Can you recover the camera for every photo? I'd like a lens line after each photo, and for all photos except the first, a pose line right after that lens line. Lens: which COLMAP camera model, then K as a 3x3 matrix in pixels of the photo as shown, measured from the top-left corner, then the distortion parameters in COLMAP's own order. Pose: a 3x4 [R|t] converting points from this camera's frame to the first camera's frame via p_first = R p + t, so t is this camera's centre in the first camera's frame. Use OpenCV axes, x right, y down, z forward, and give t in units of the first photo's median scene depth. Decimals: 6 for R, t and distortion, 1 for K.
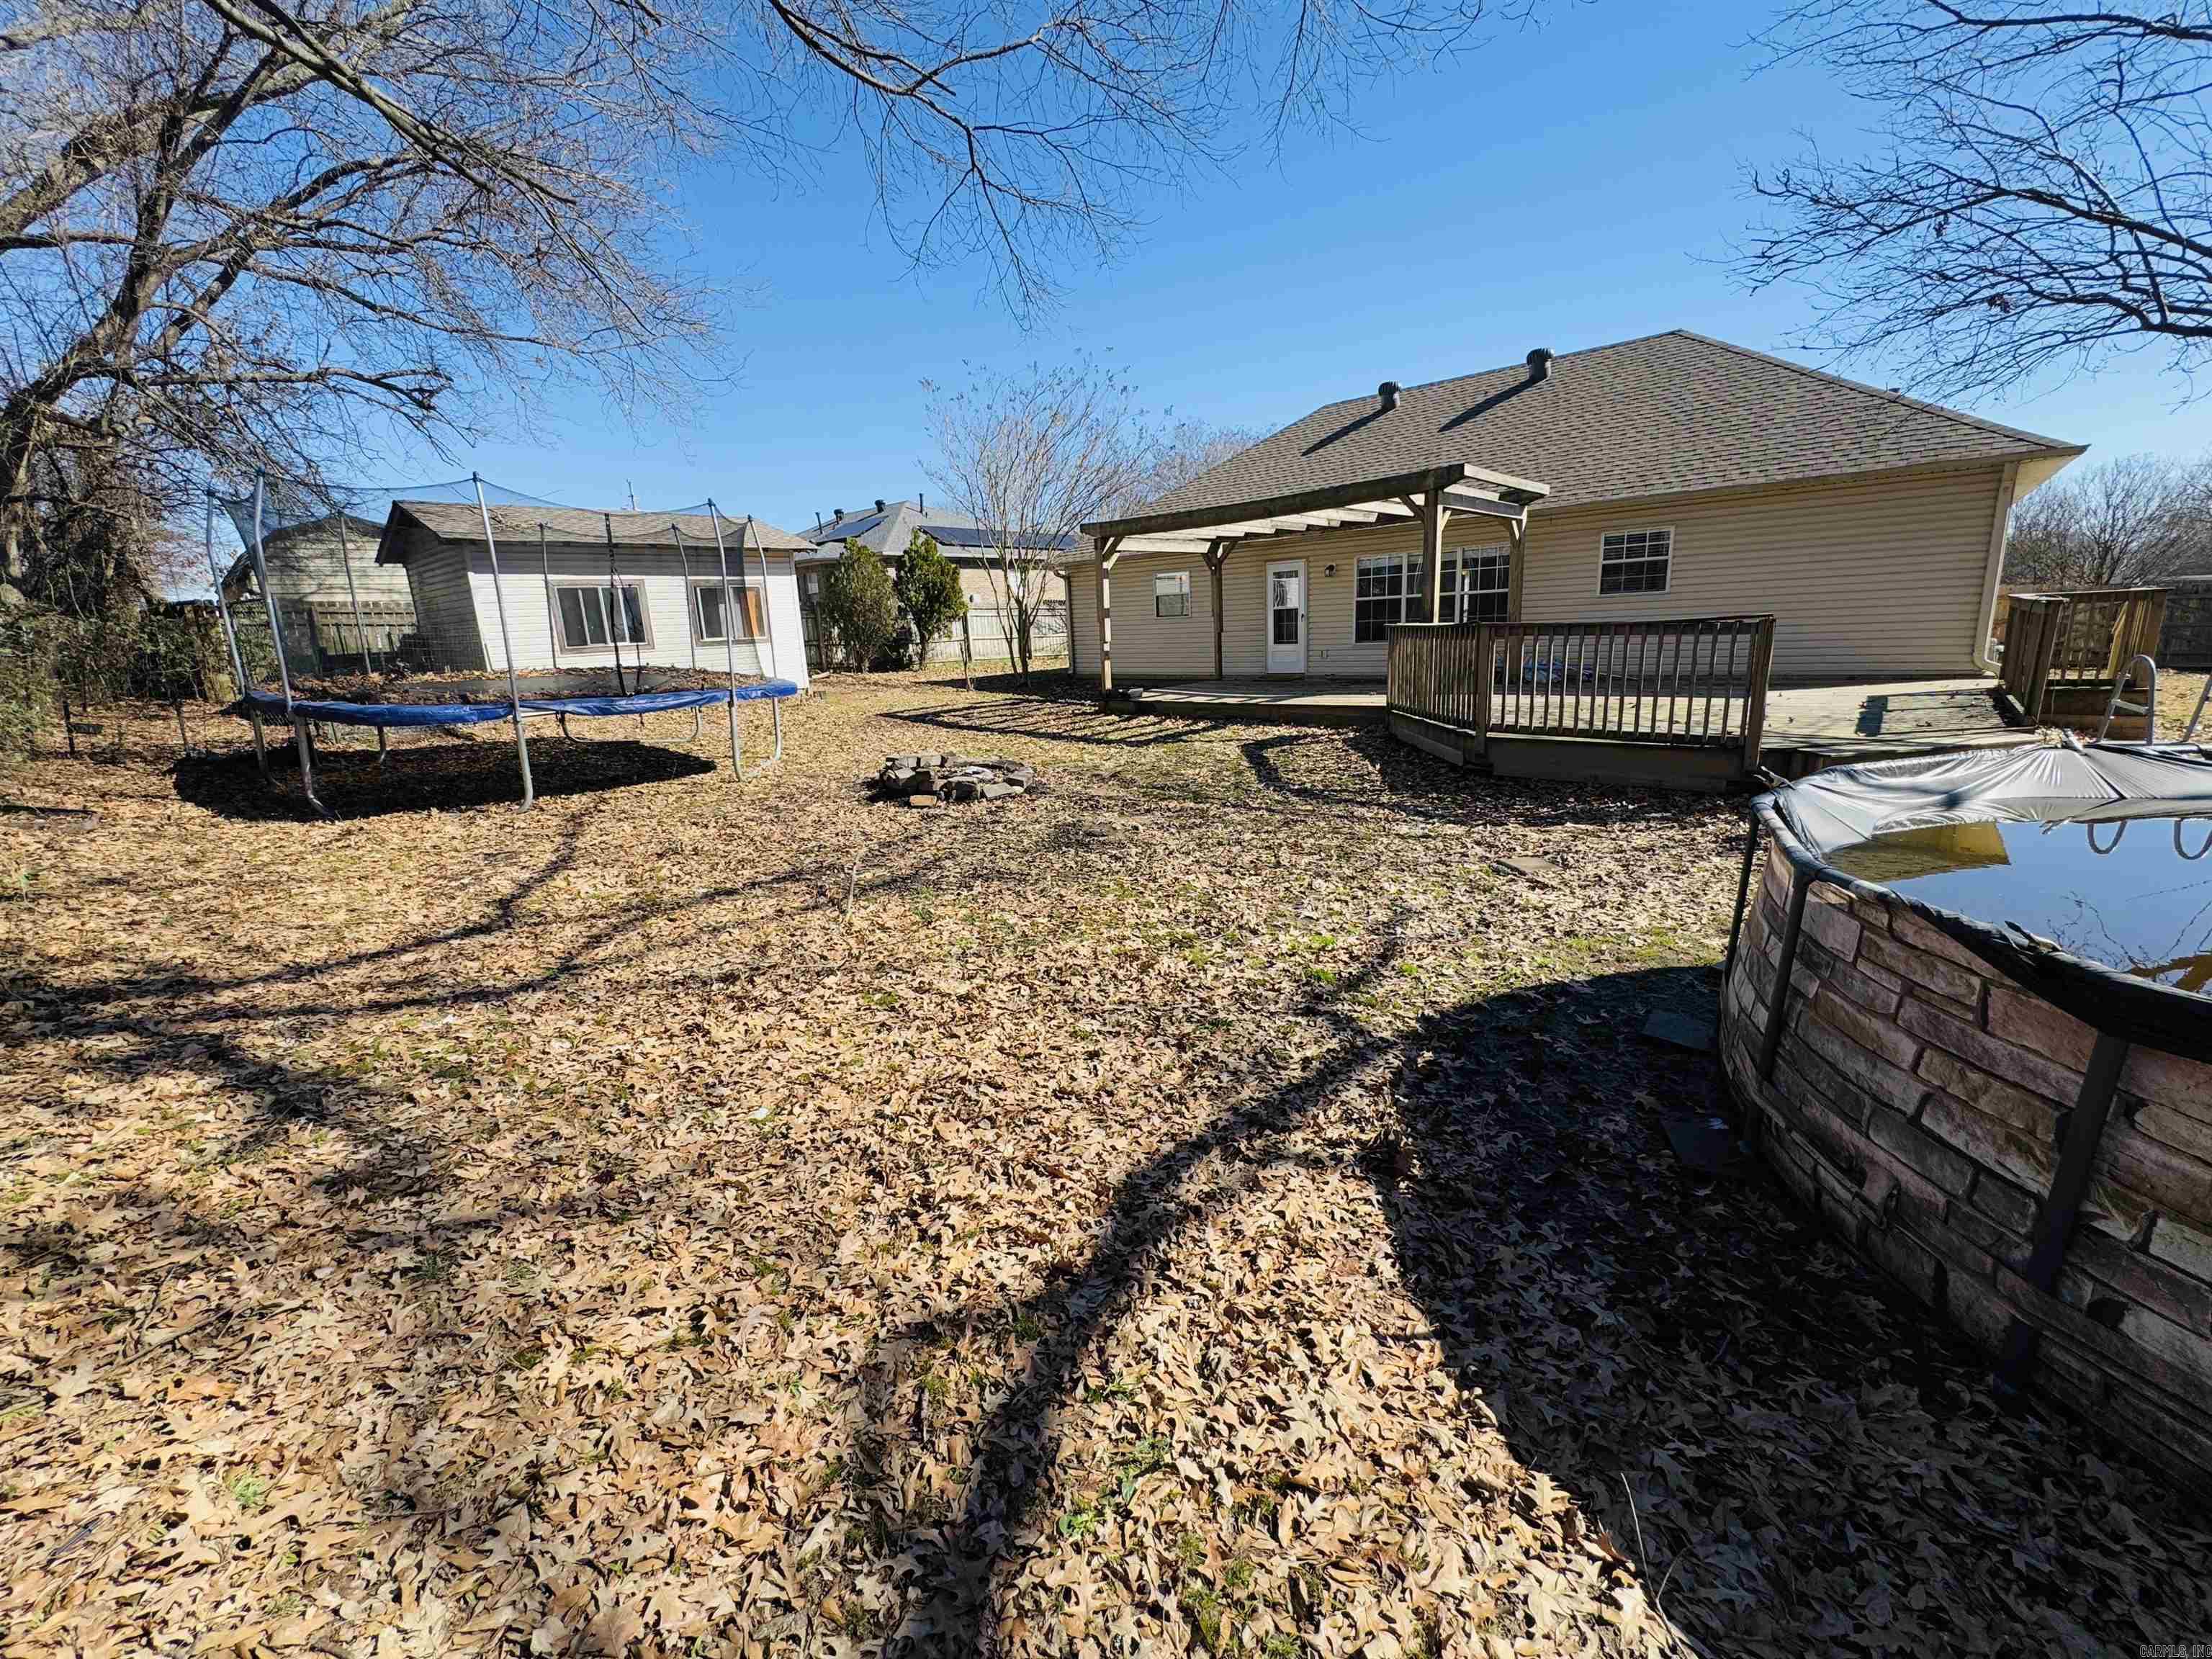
lens RADIAL K [[882.4, 0, 1107.7], [0, 882.4, 830.7], [0, 0, 1]] dist [-0.001357, -0.000224]
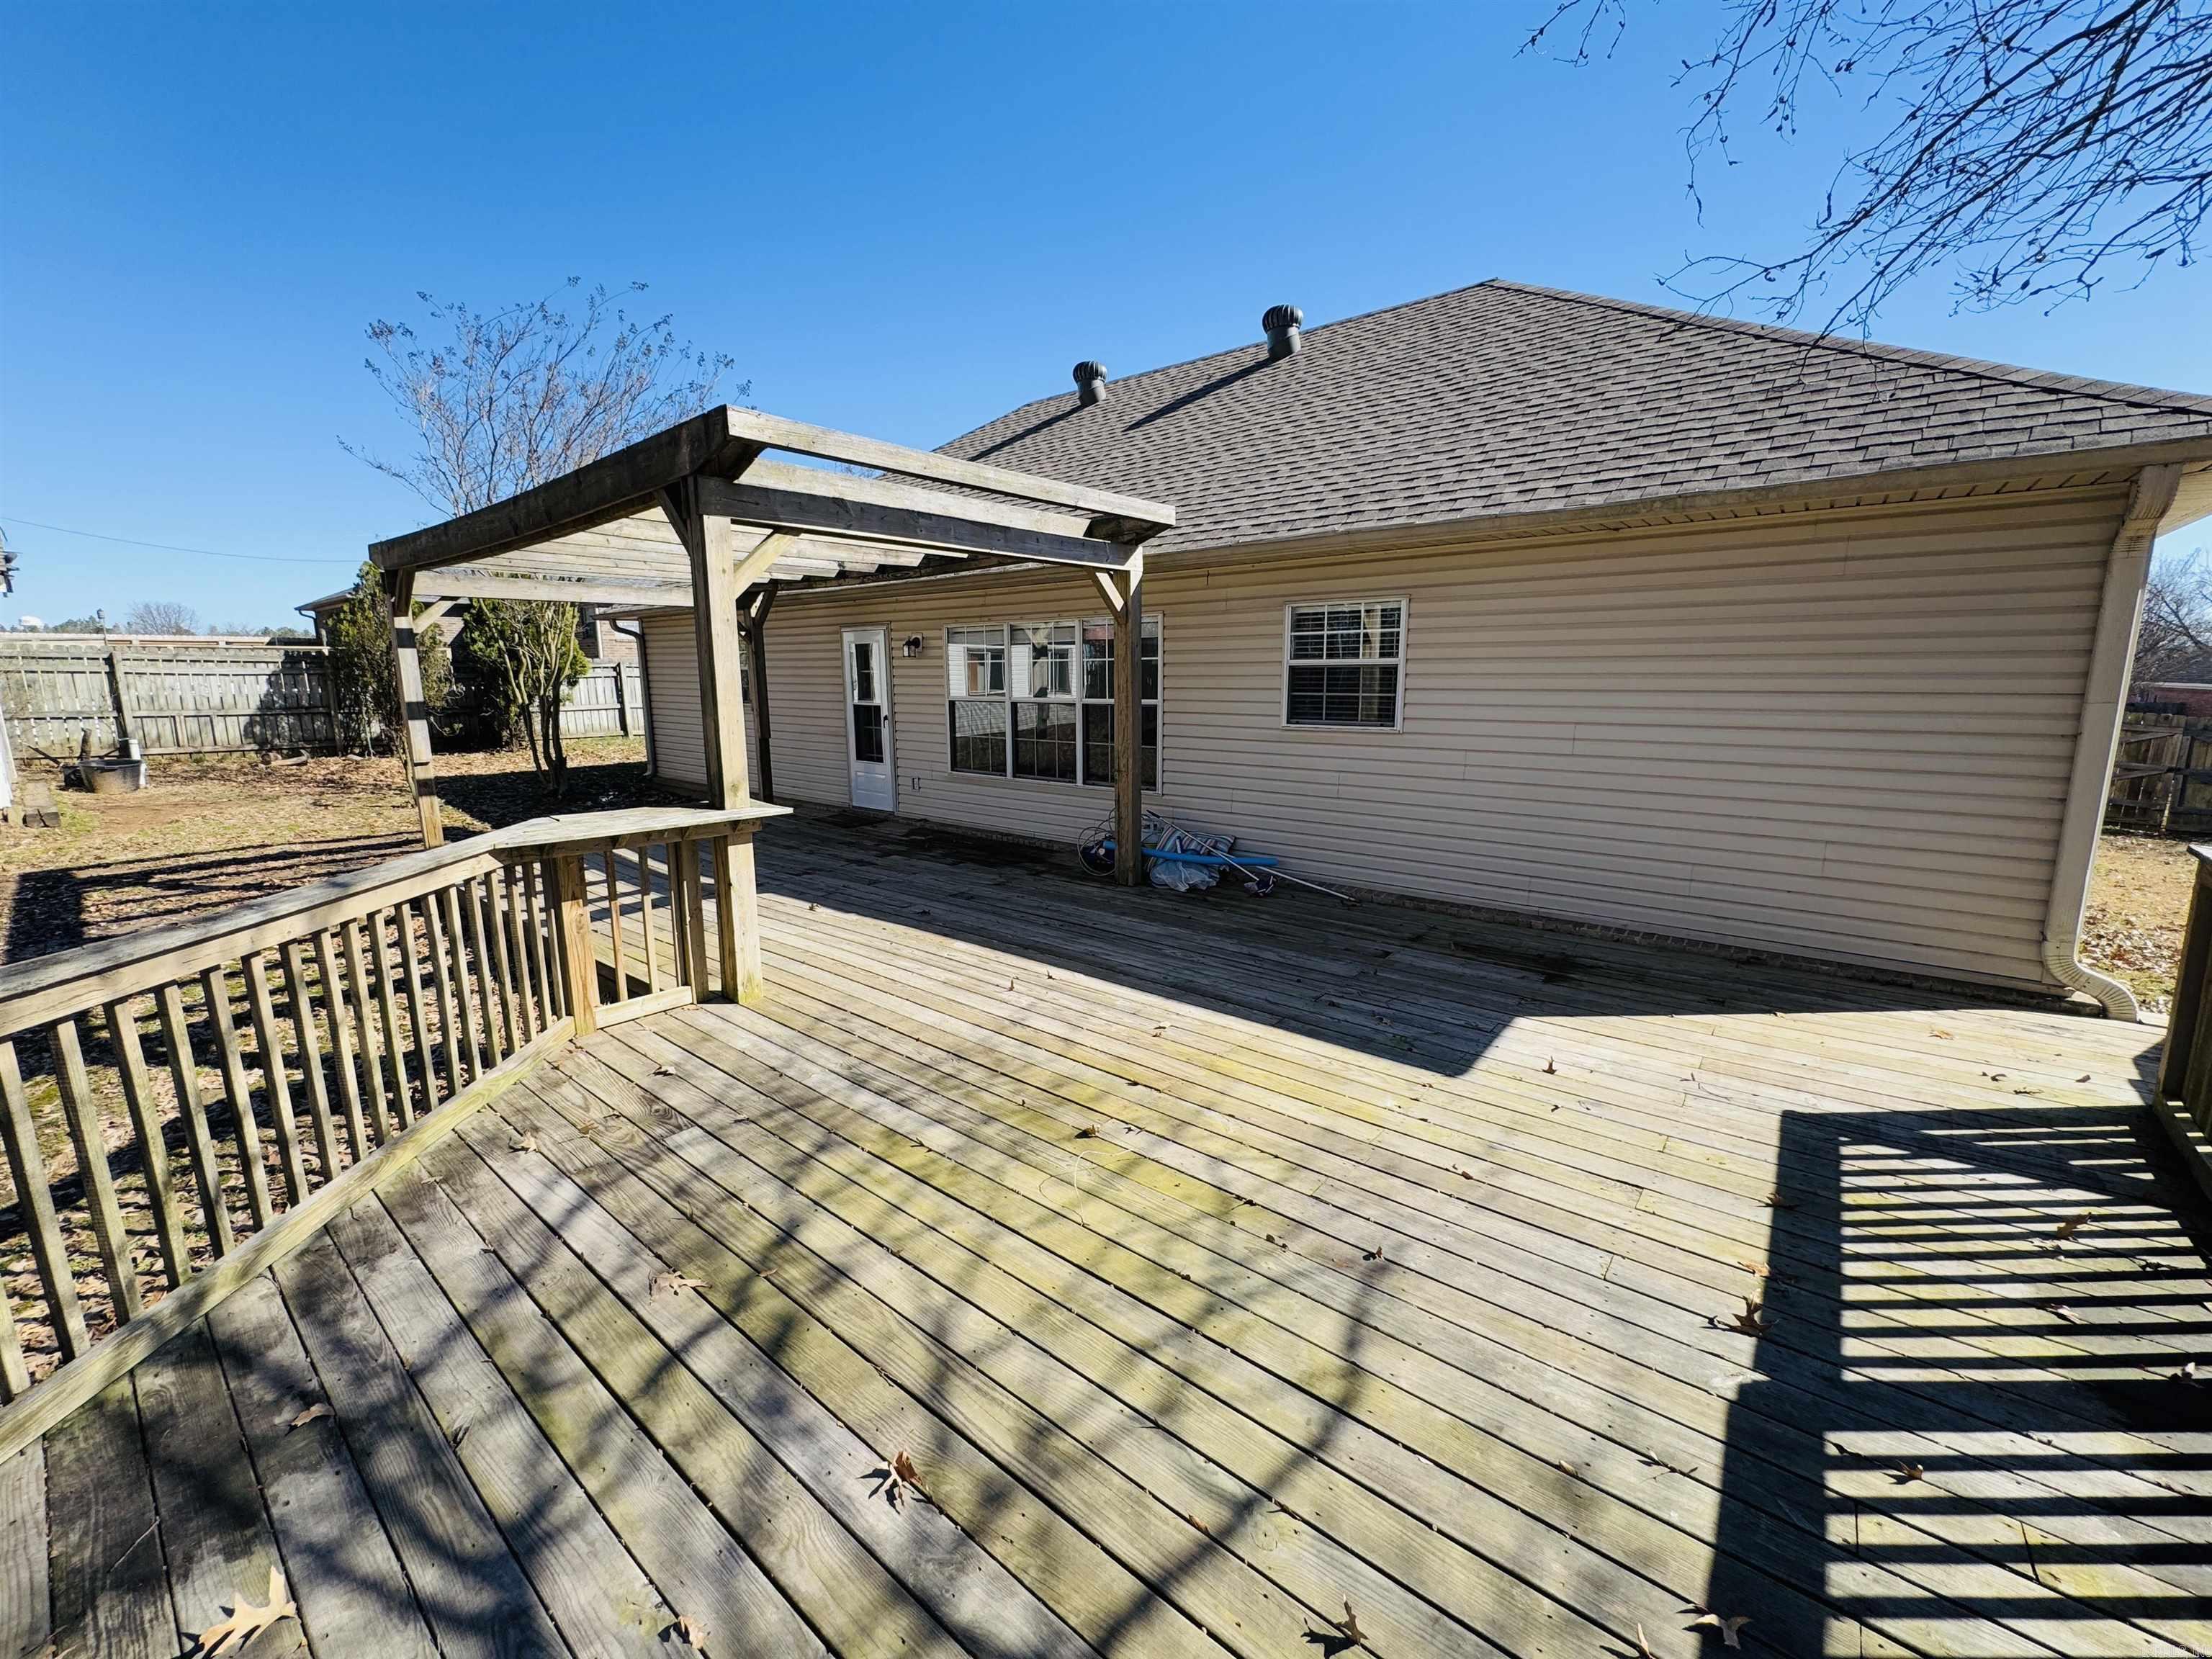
lens RADIAL K [[882.4, 0, 1107.7], [0, 882.4, 830.7], [0, 0, 1]] dist [-0.001357, -0.000224]
pose [[0.998527, 0.034367, 0.041975, 0.444378], [-0.032206, 0.998173, -0.051129, -0.180193], [-0.043655, 0.049701, 0.997810, 0.507866]]
